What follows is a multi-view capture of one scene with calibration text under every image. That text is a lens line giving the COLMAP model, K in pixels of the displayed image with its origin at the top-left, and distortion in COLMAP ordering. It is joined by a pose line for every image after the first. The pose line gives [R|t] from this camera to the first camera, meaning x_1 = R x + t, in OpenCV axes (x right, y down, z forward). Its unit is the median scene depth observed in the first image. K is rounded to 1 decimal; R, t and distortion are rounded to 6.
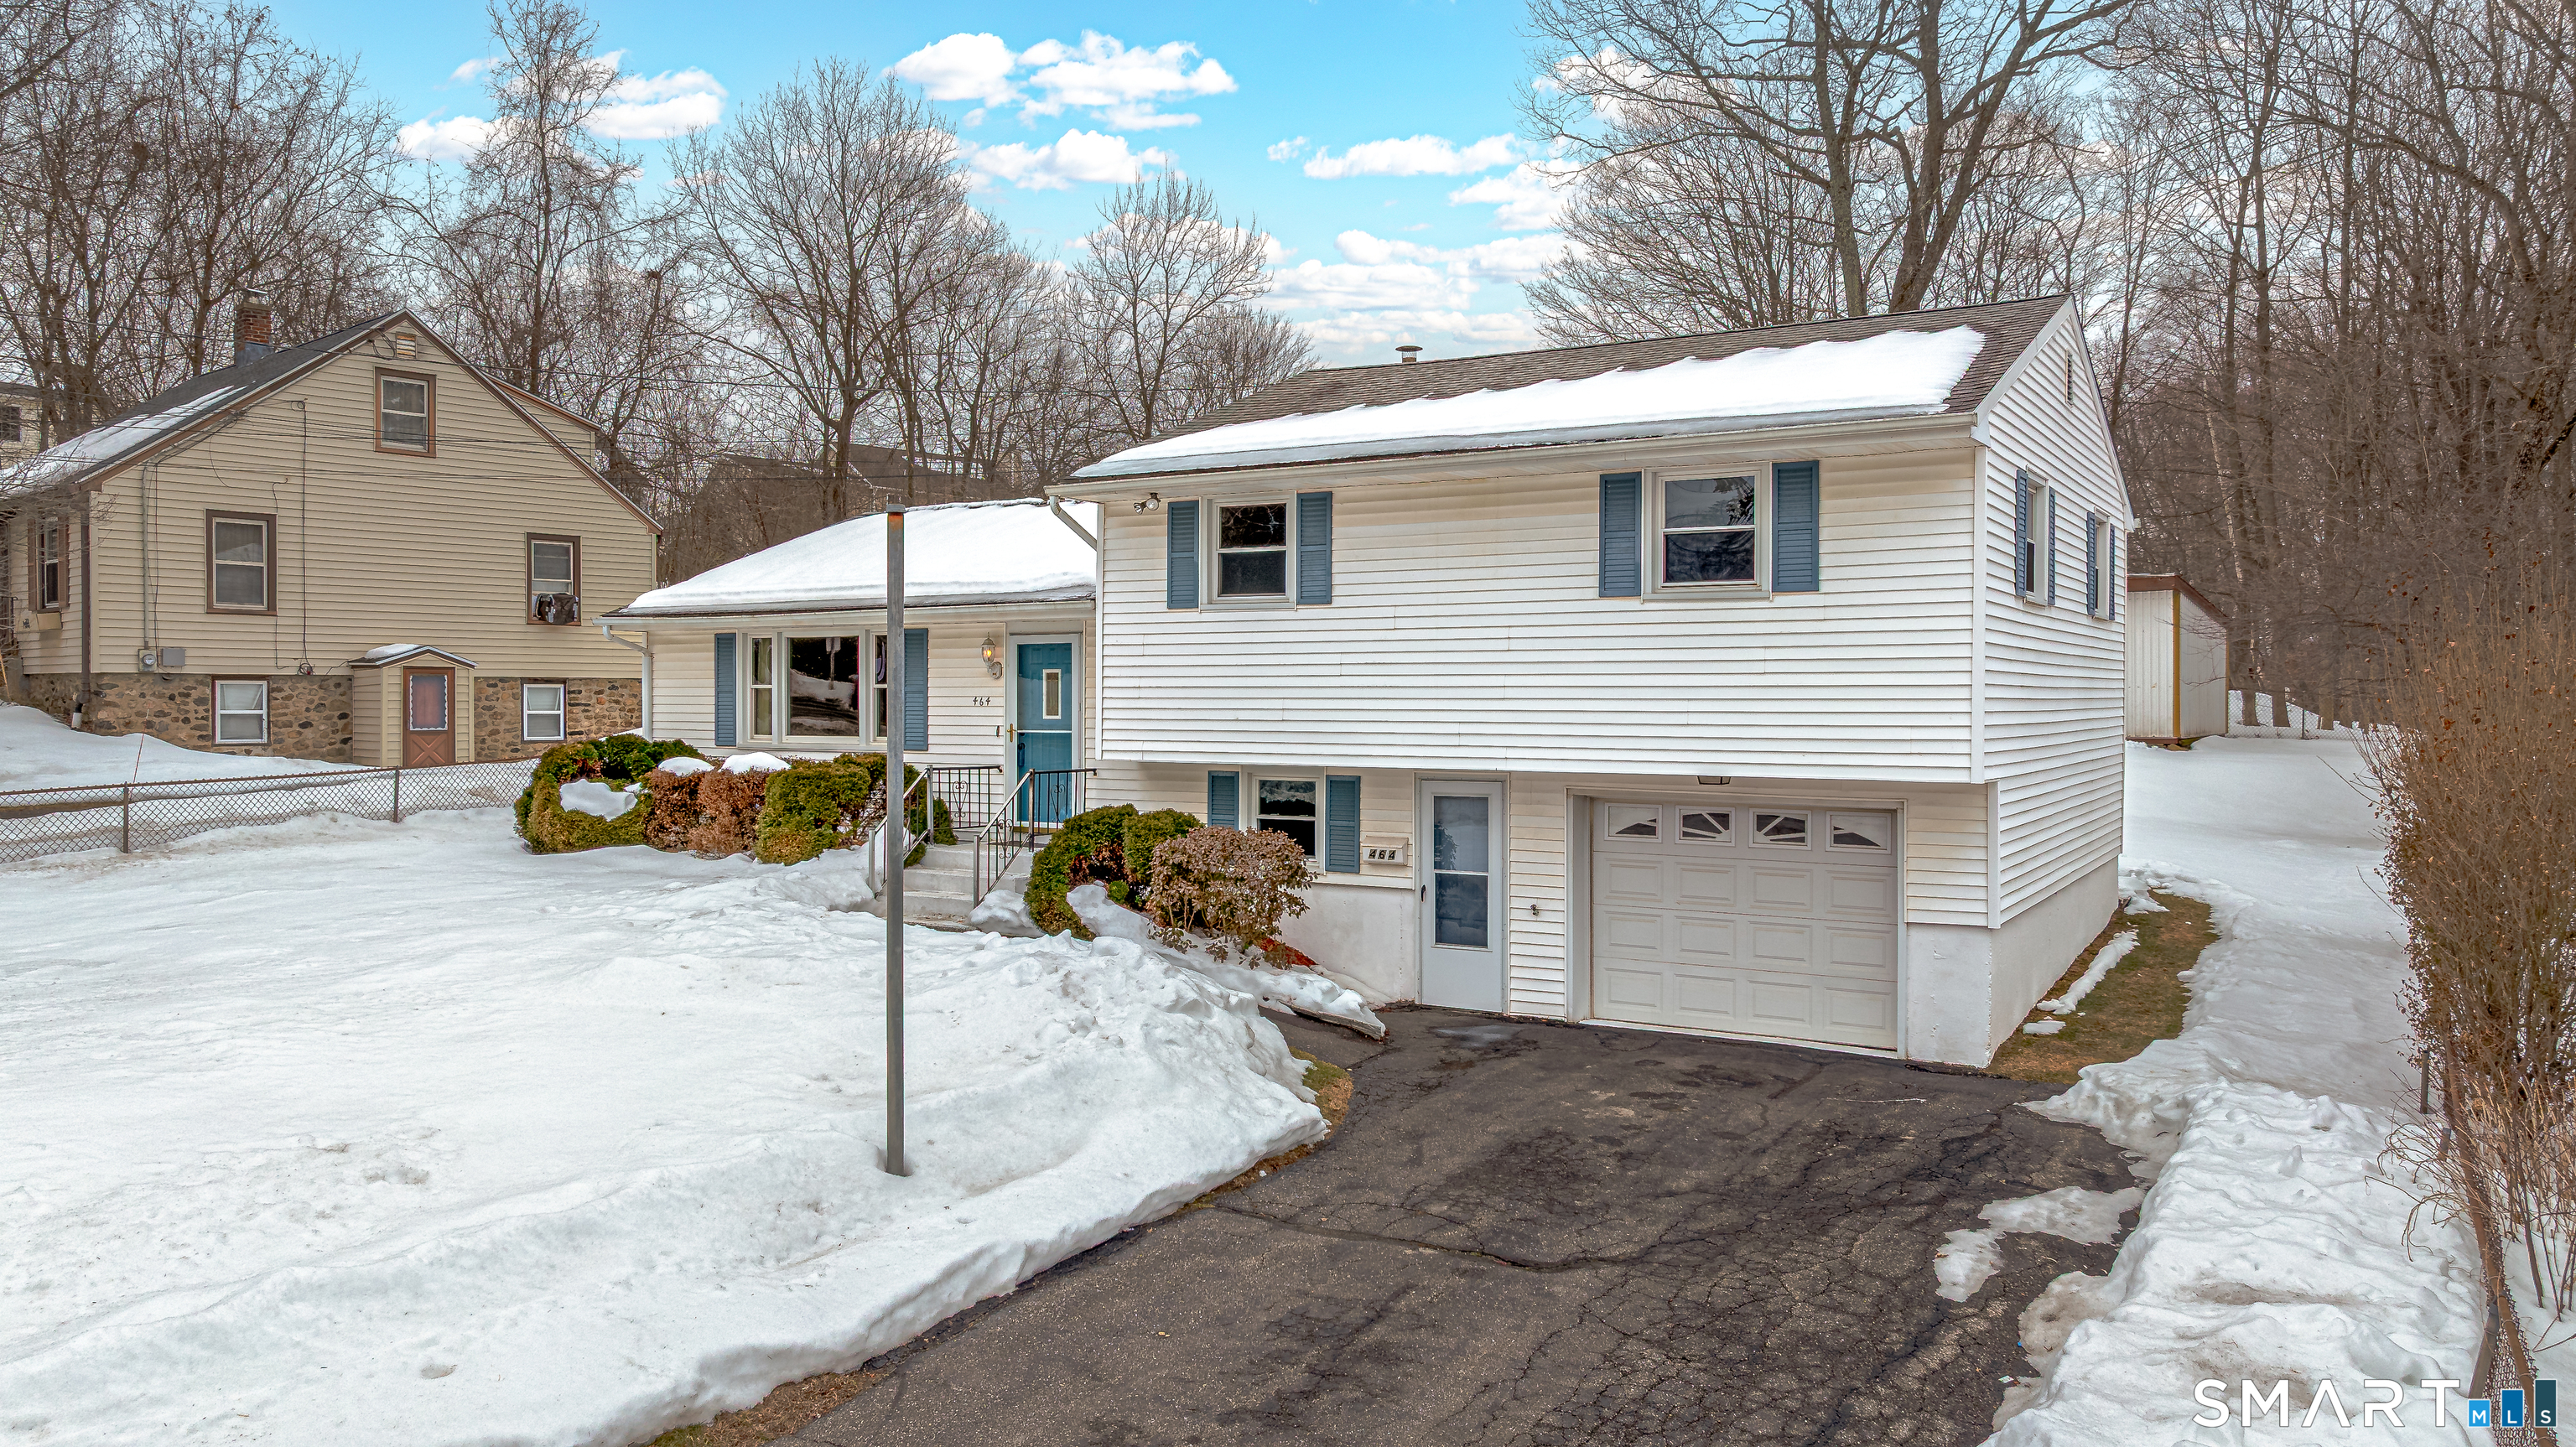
lens RADIAL K [[1837.7, 0, 1275.0], [0, 1837.7, 656.9], [0, 0, 1]] dist [-0.001288, 0.015096]
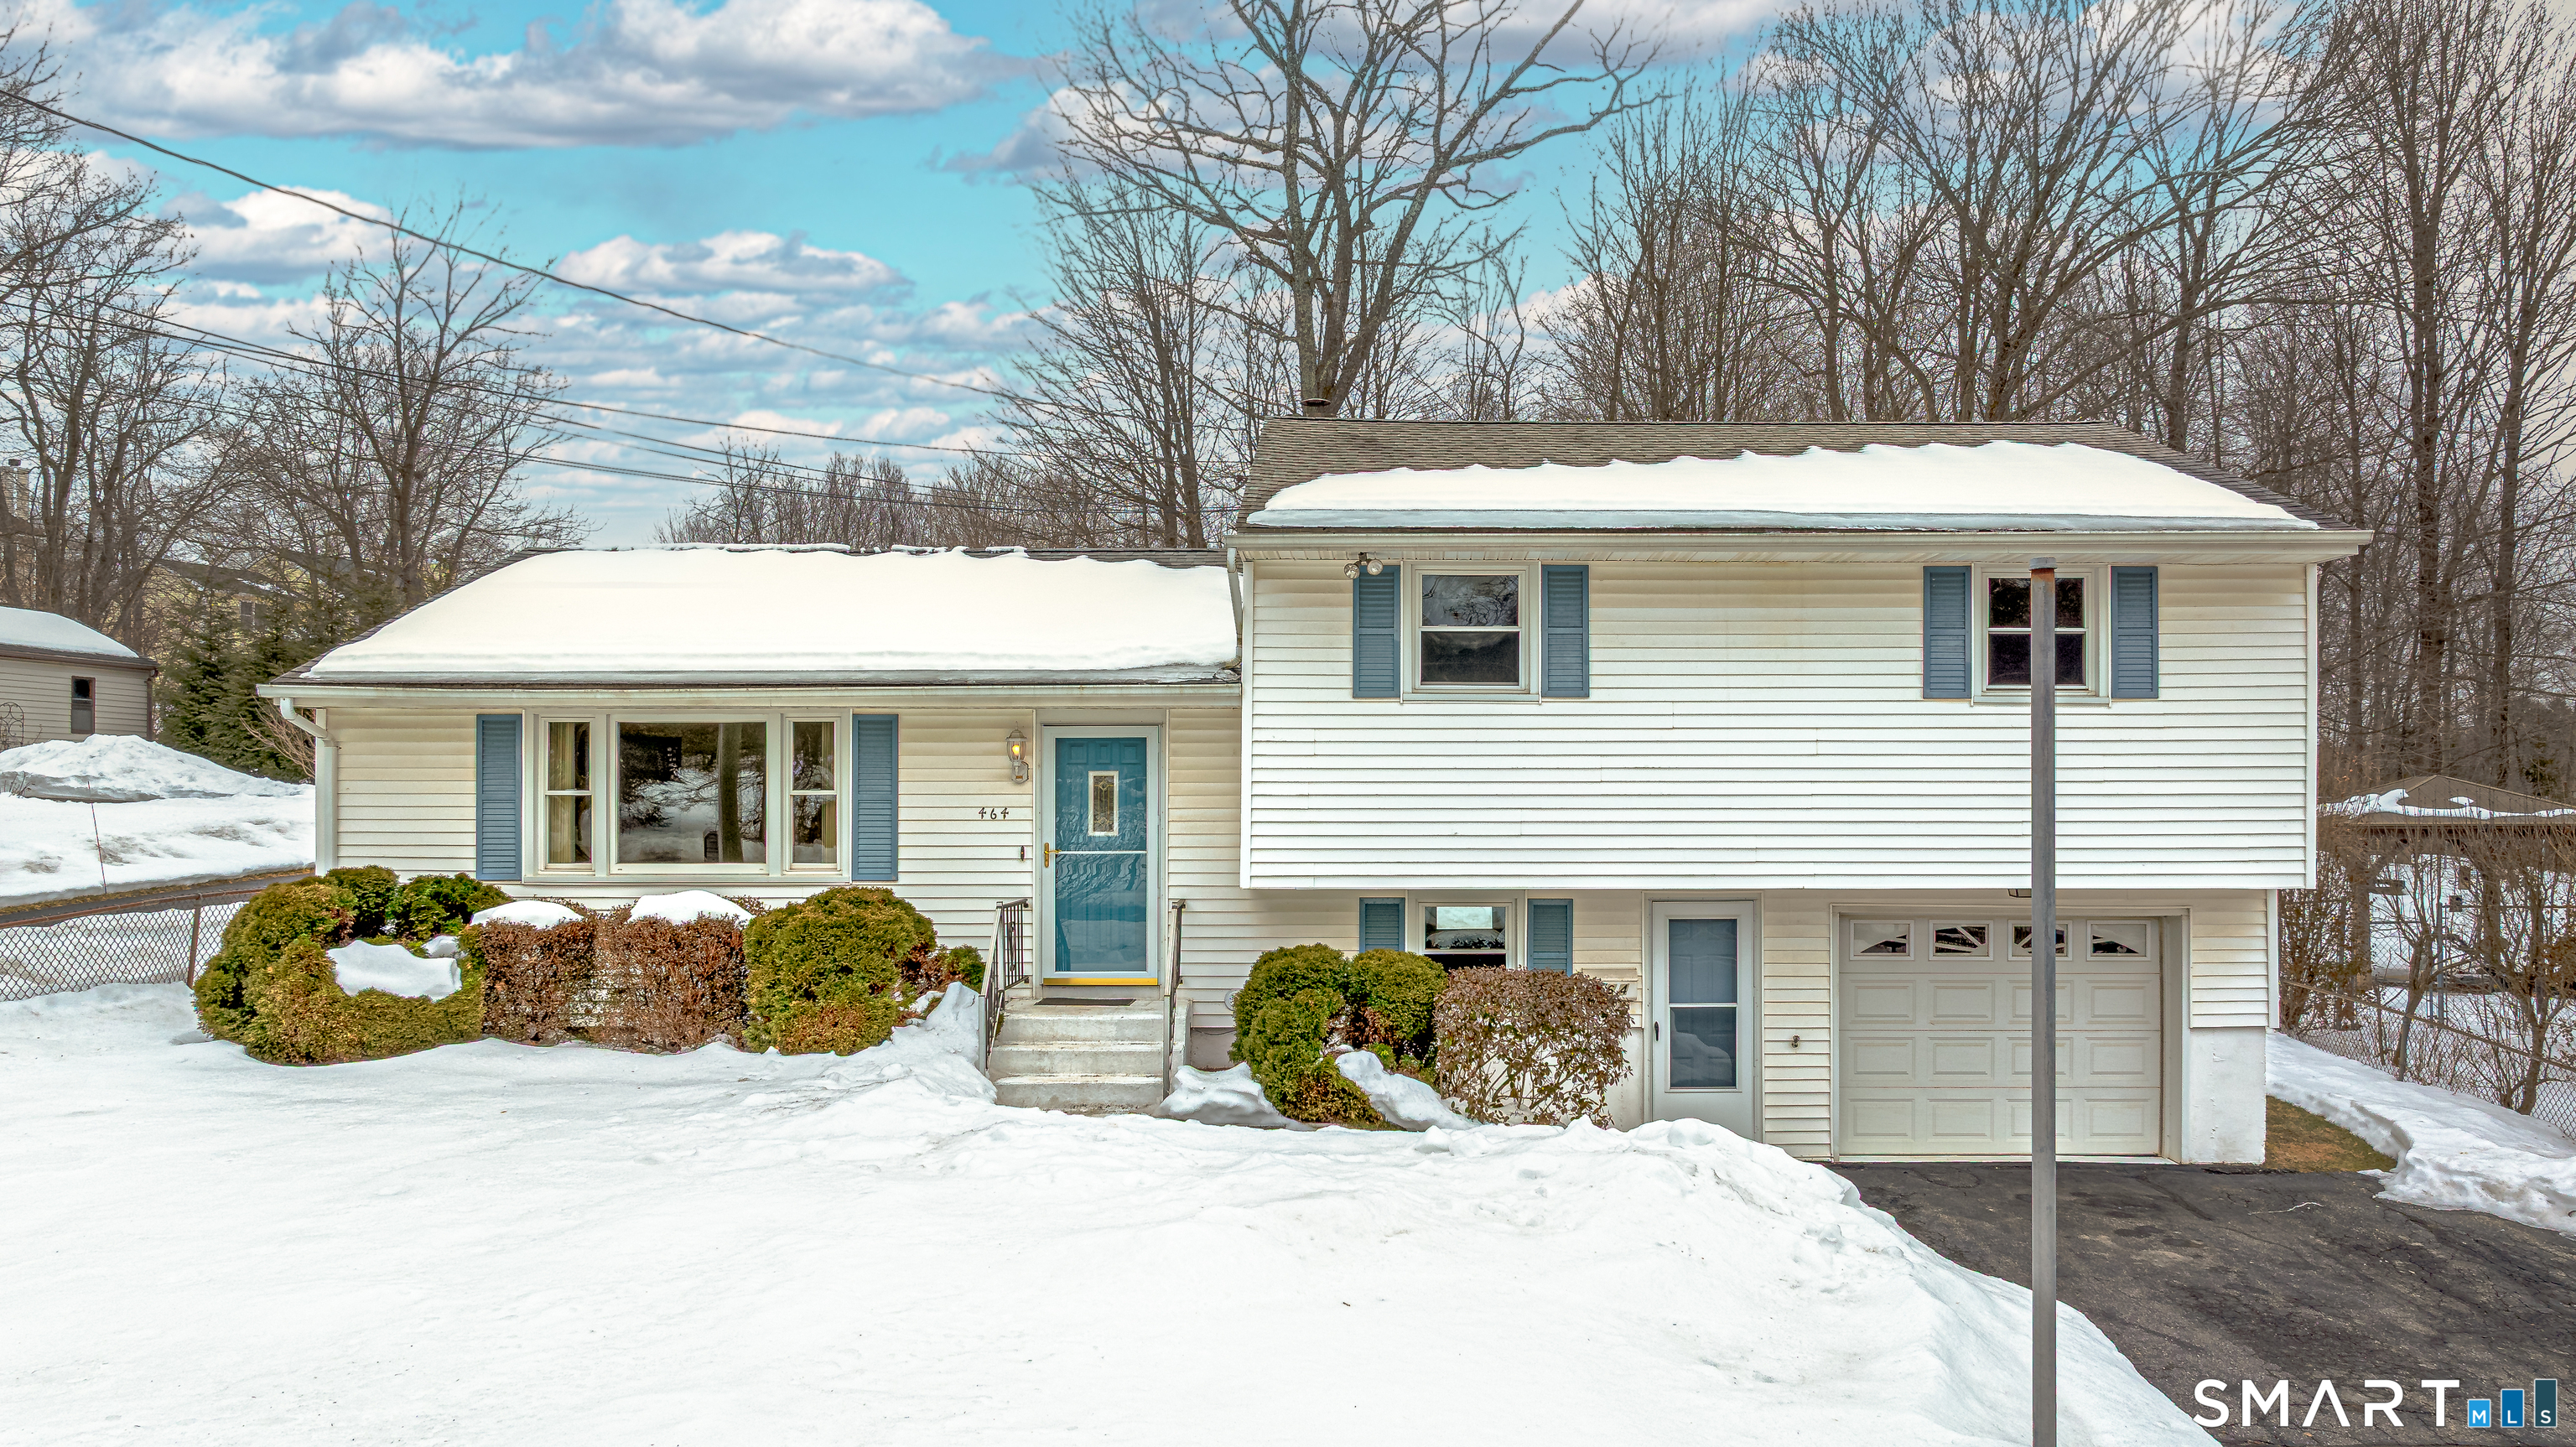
lens RADIAL K [[1837.7, 0, 1283.2], [0, 1837.7, 735.4], [0, 0, 1]] dist [-0.001288, 0.015096]
pose [[0.843565, 0.016855, 0.536763, -0.532074], [-0.009727, 0.999823, -0.016108, 0.003737], [-0.536939, 0.008367, 0.843579, 0.351974]]
